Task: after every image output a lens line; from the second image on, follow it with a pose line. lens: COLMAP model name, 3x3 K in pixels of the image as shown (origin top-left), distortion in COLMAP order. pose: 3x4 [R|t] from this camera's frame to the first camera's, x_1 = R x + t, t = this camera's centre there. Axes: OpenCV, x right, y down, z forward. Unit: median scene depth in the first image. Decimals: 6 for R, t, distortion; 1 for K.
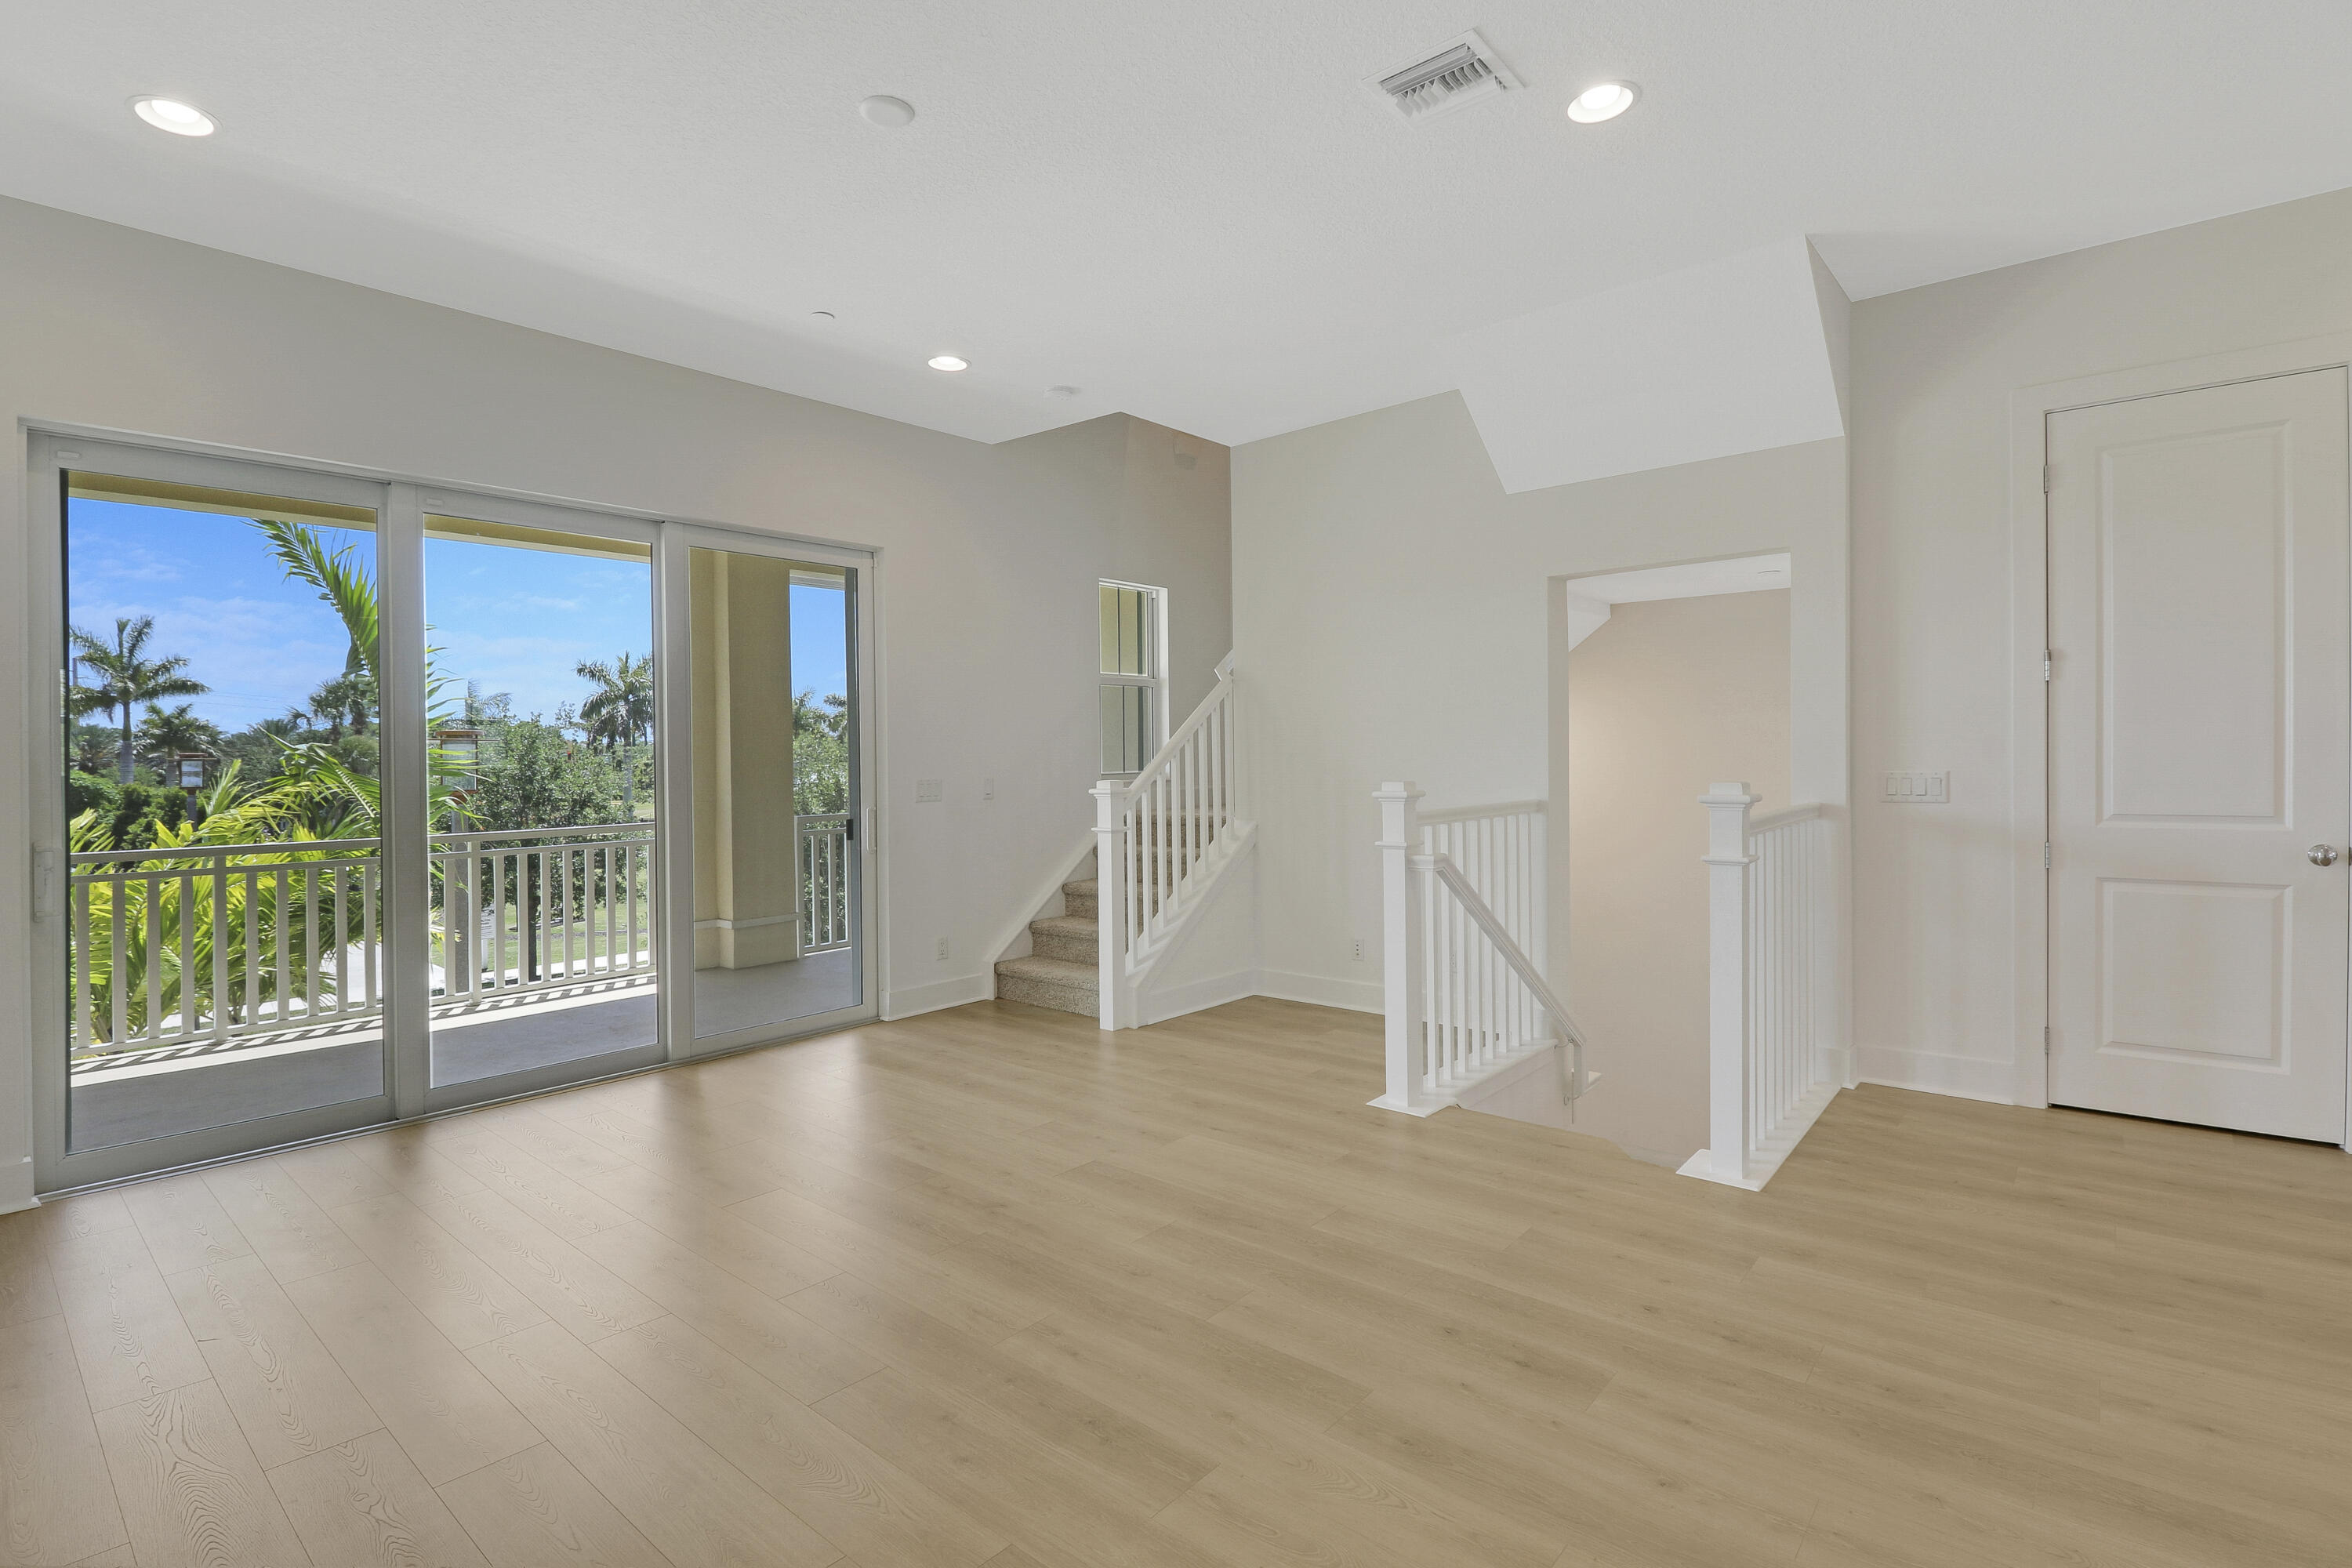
lens RADIAL K [[1092.2, 0, 1170.1], [0, 1092.2, 780.0], [0, 0, 1]] dist [0.003627, -0.014404]
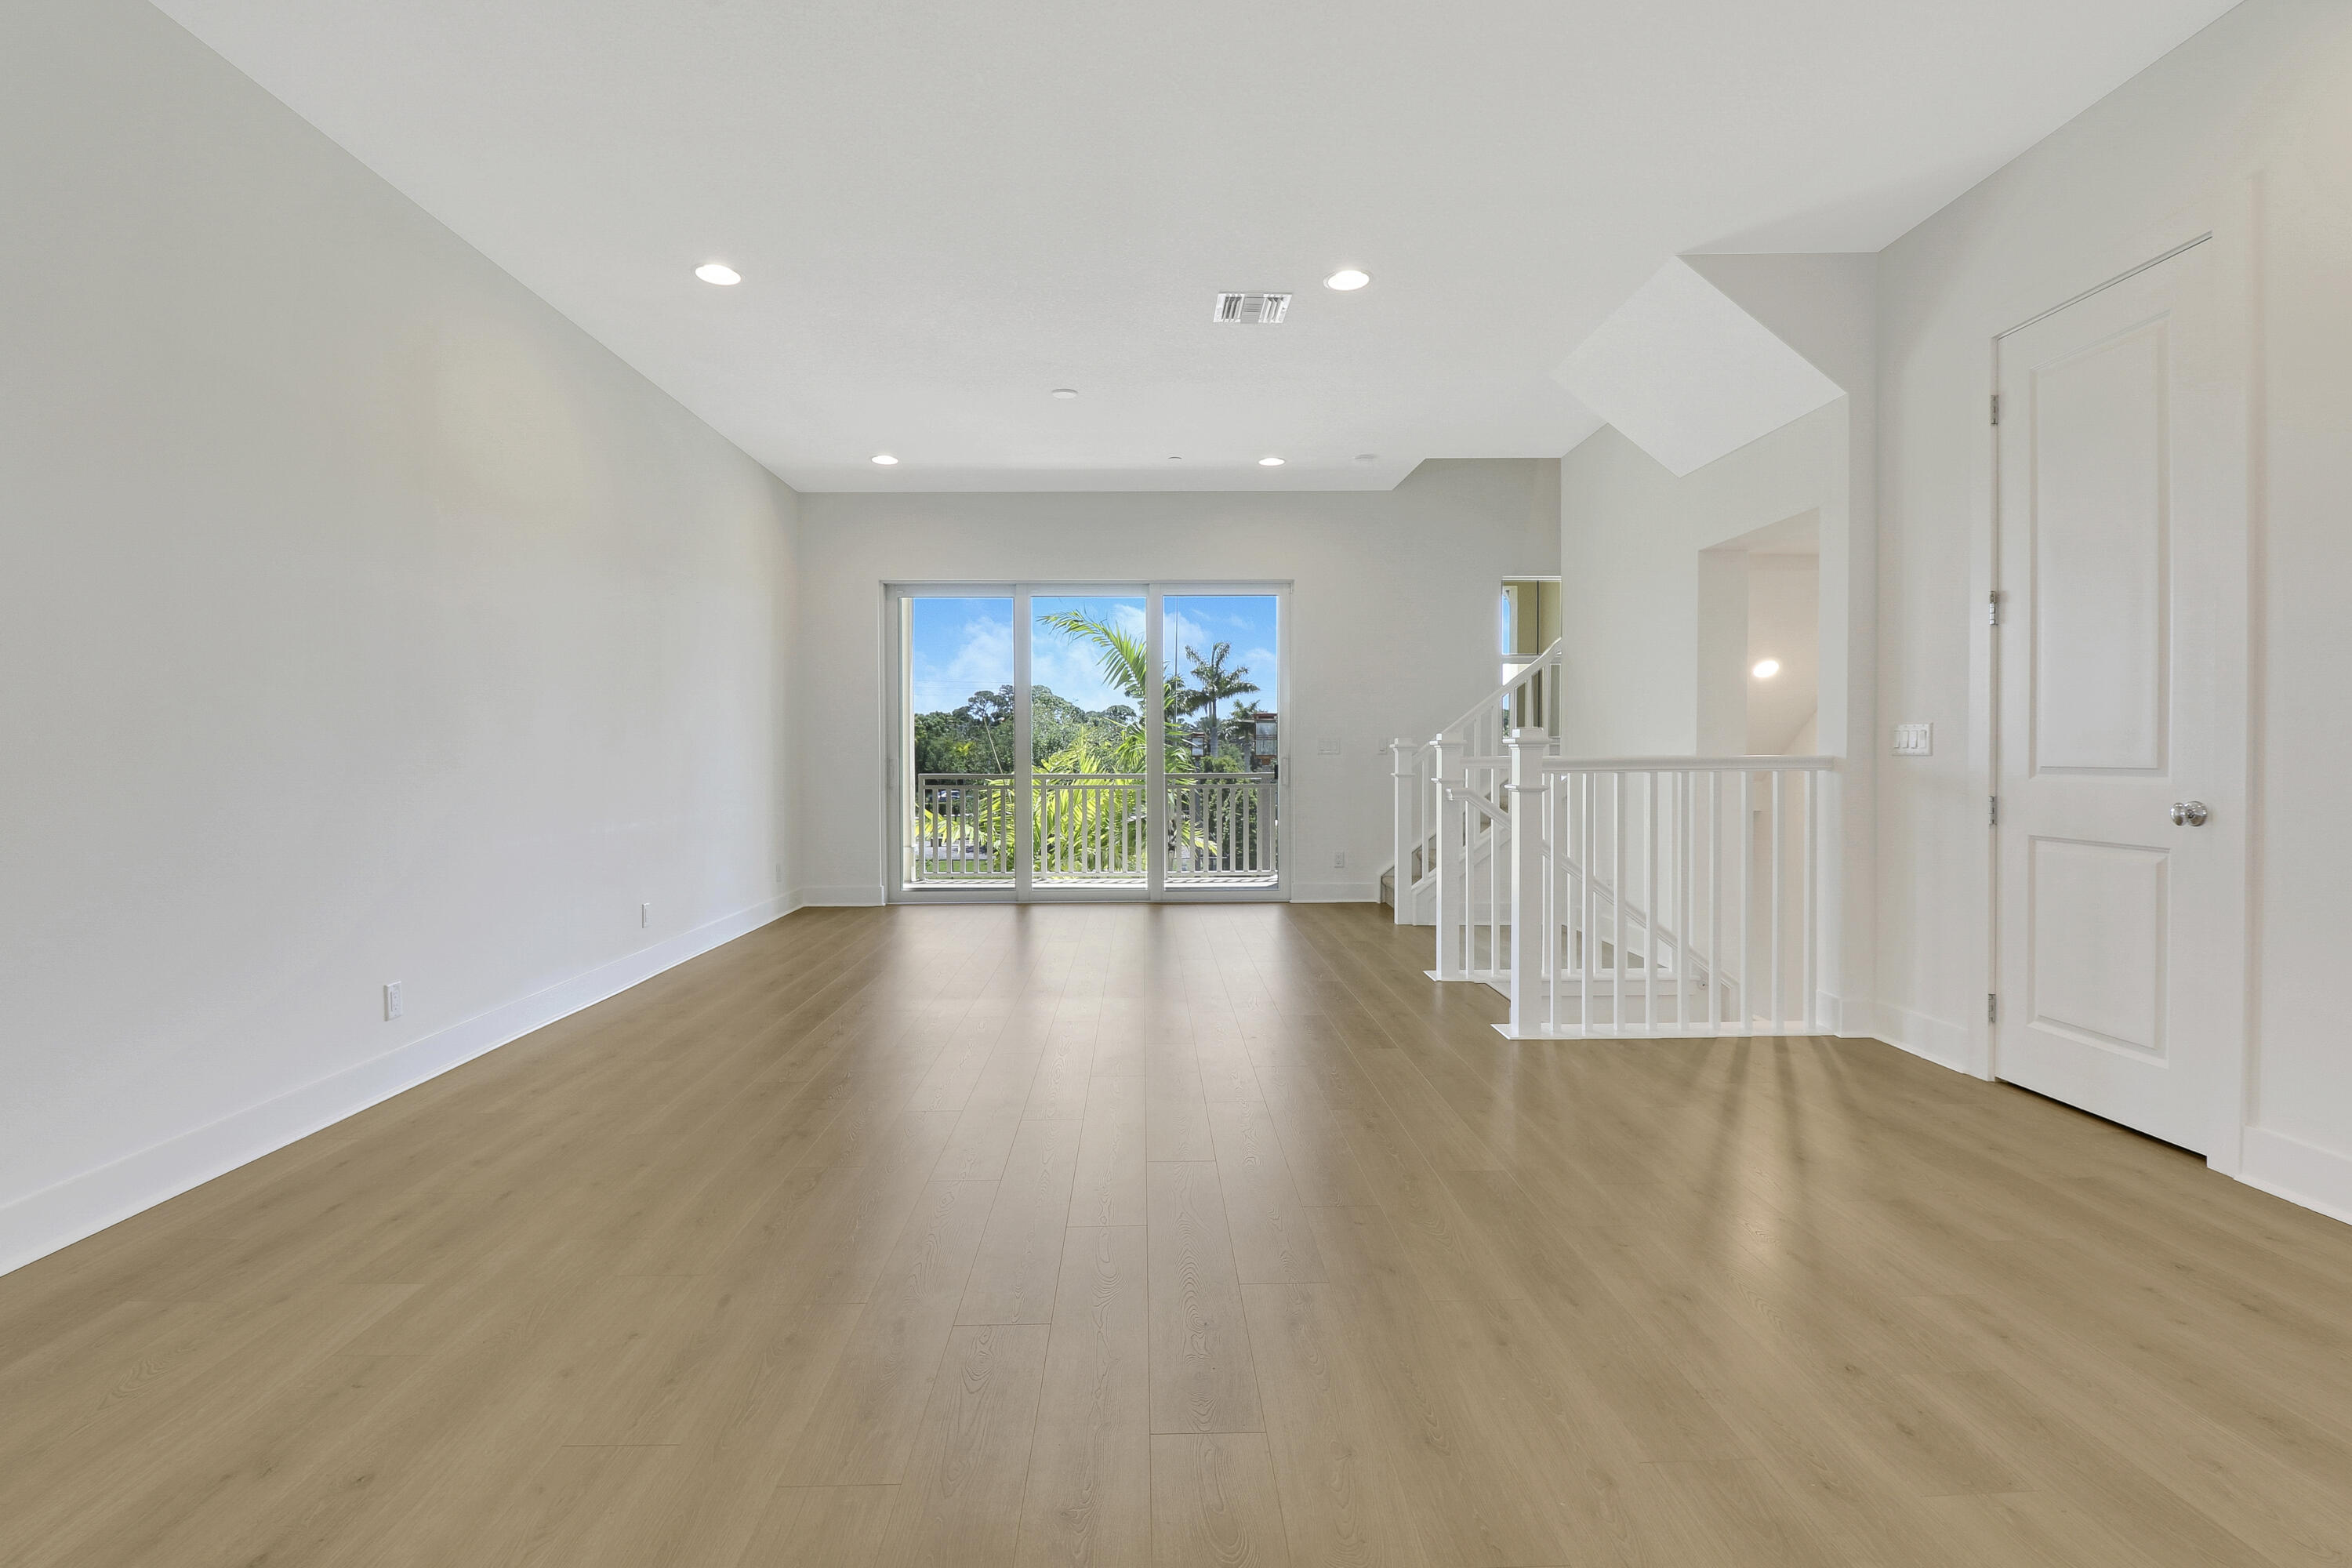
lens RADIAL K [[1092.2, 0, 1170.1], [0, 1092.2, 780.0], [0, 0, 1]] dist [0.003627, -0.014404]
pose [[0.669470, 0.032714, -0.742119, 0.948954], [-0.023709, 0.999462, 0.022670, 0.035299], [0.742461, 0.002417, 0.669885, -0.141712]]
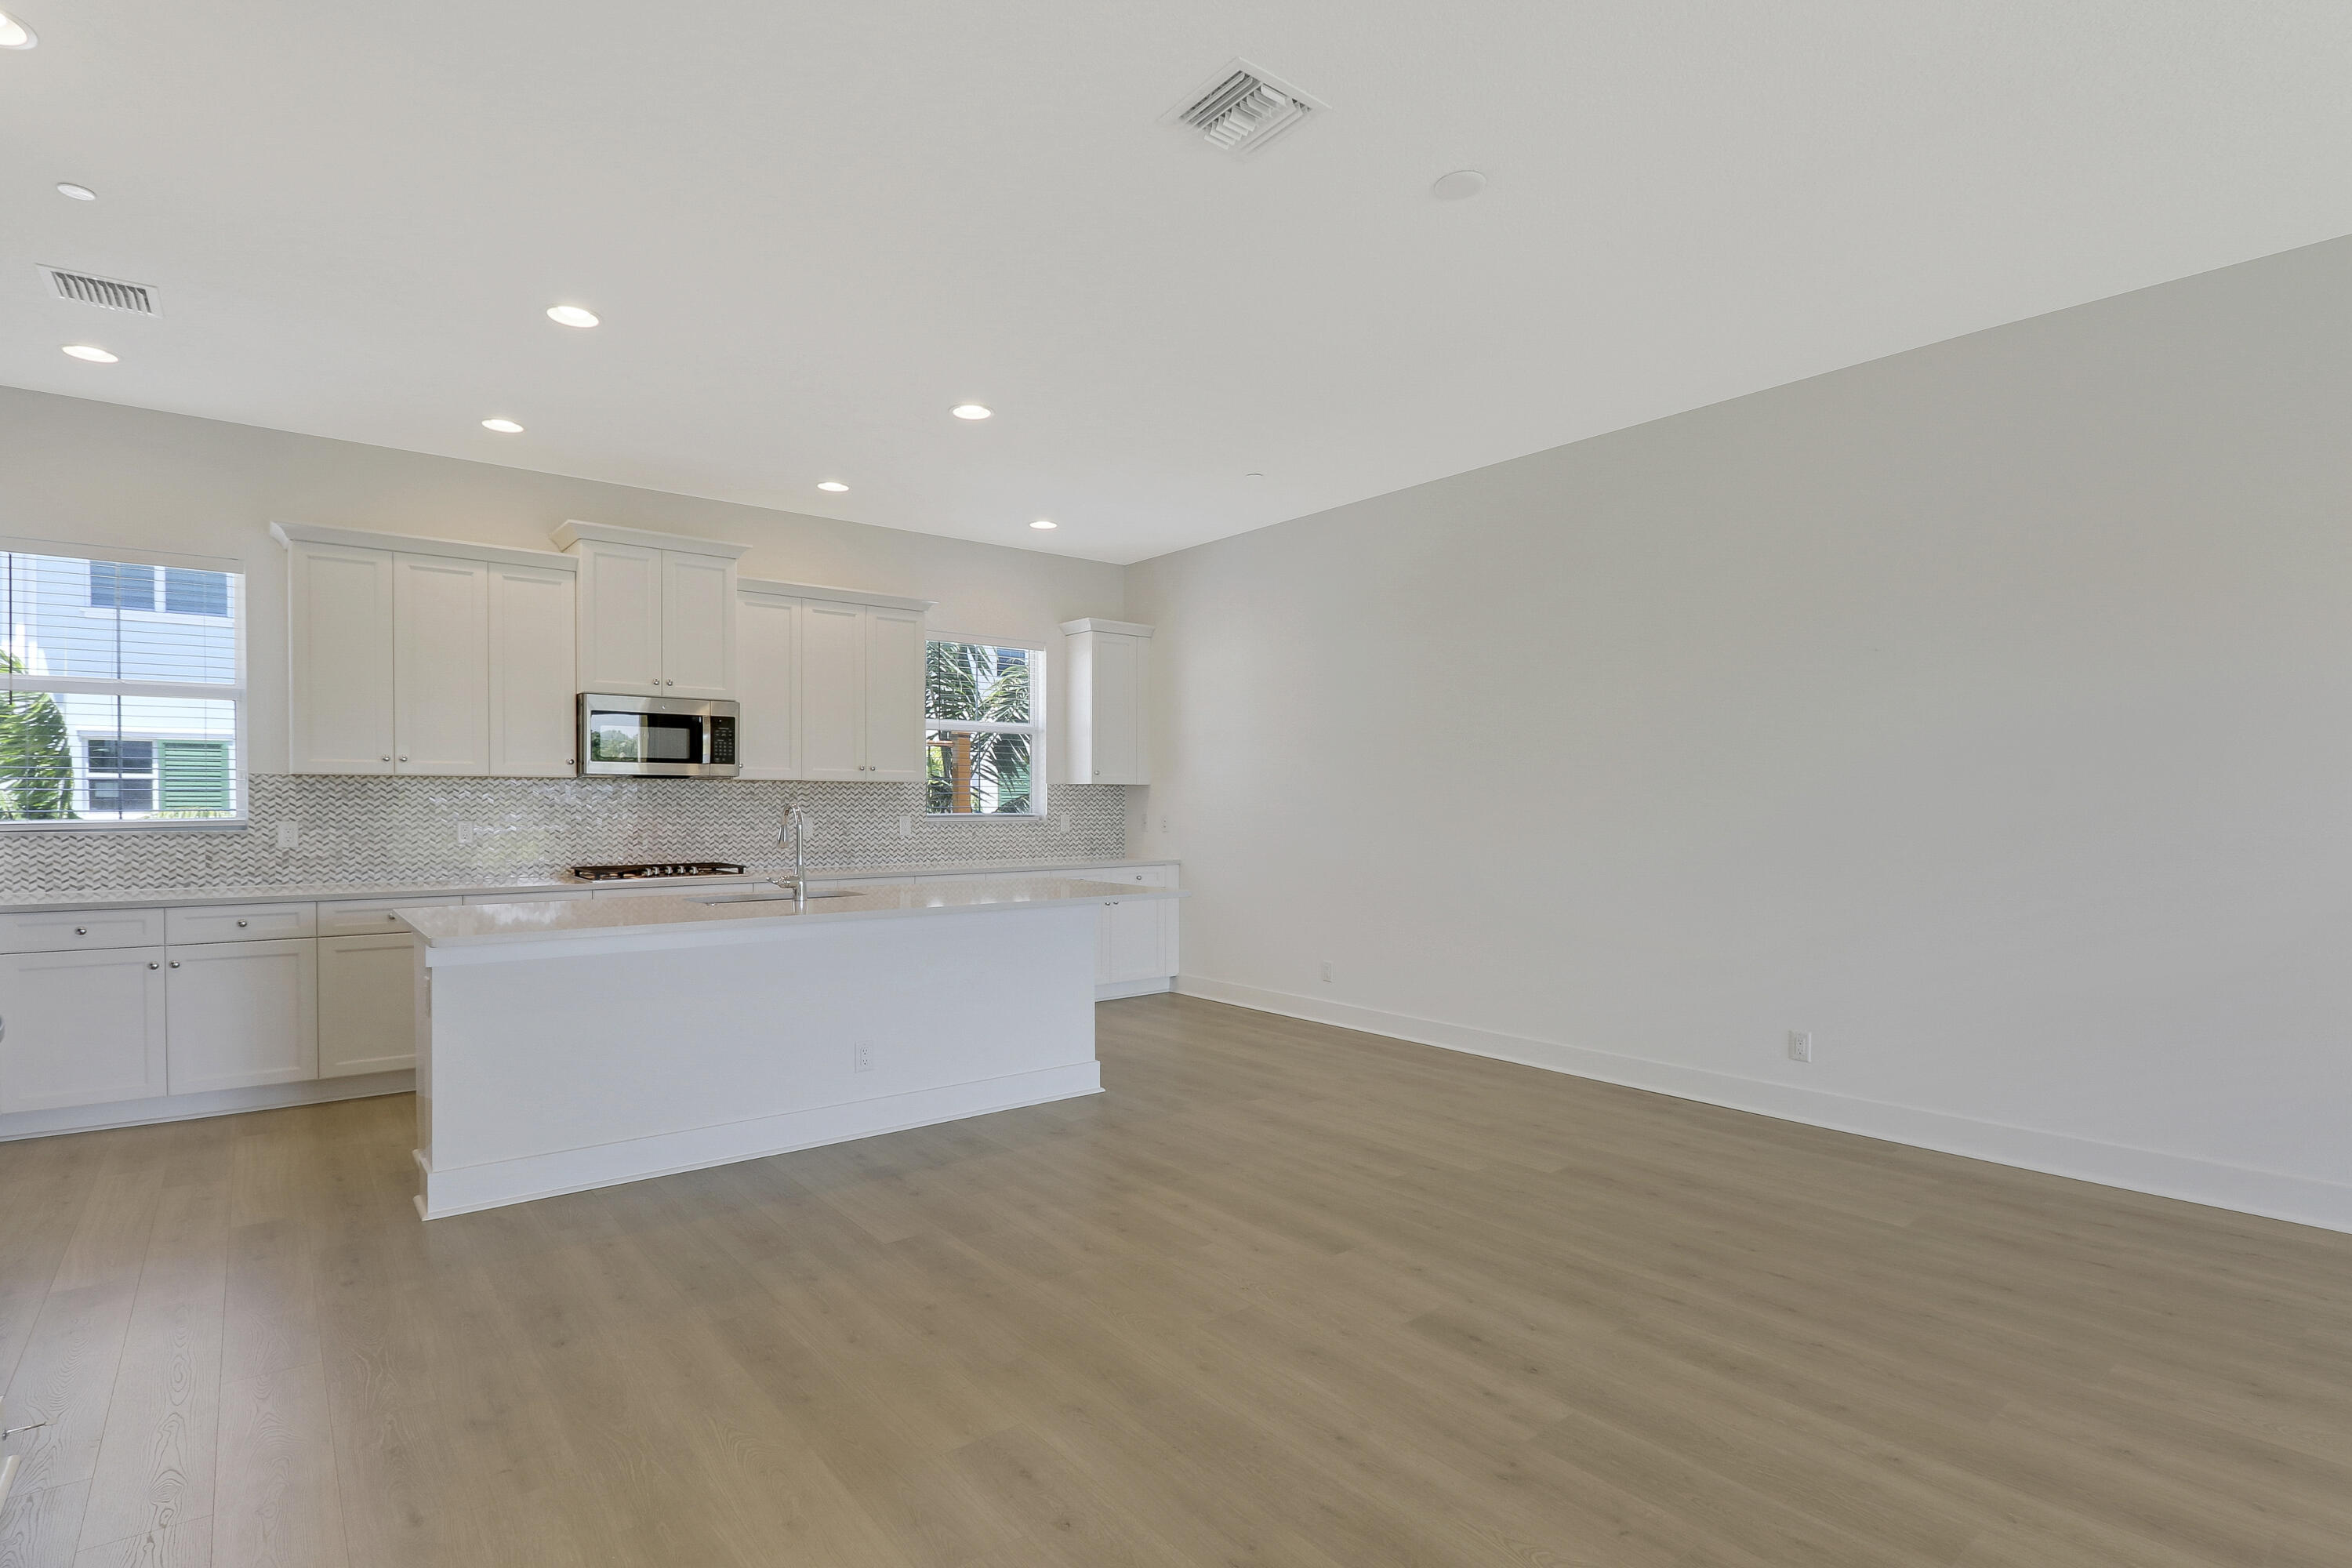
lens RADIAL K [[1143.2, 0, 1190.1], [0, 1143.2, 810.4], [0, 0, 1]] dist [0.002146, -0.014837]
pose [[-0.984335, 0.014996, 0.175672, 0.661422], [0.019833, 0.999470, 0.025811, -0.026284], [-0.175192, 0.028891, -0.984110, 0.855962]]
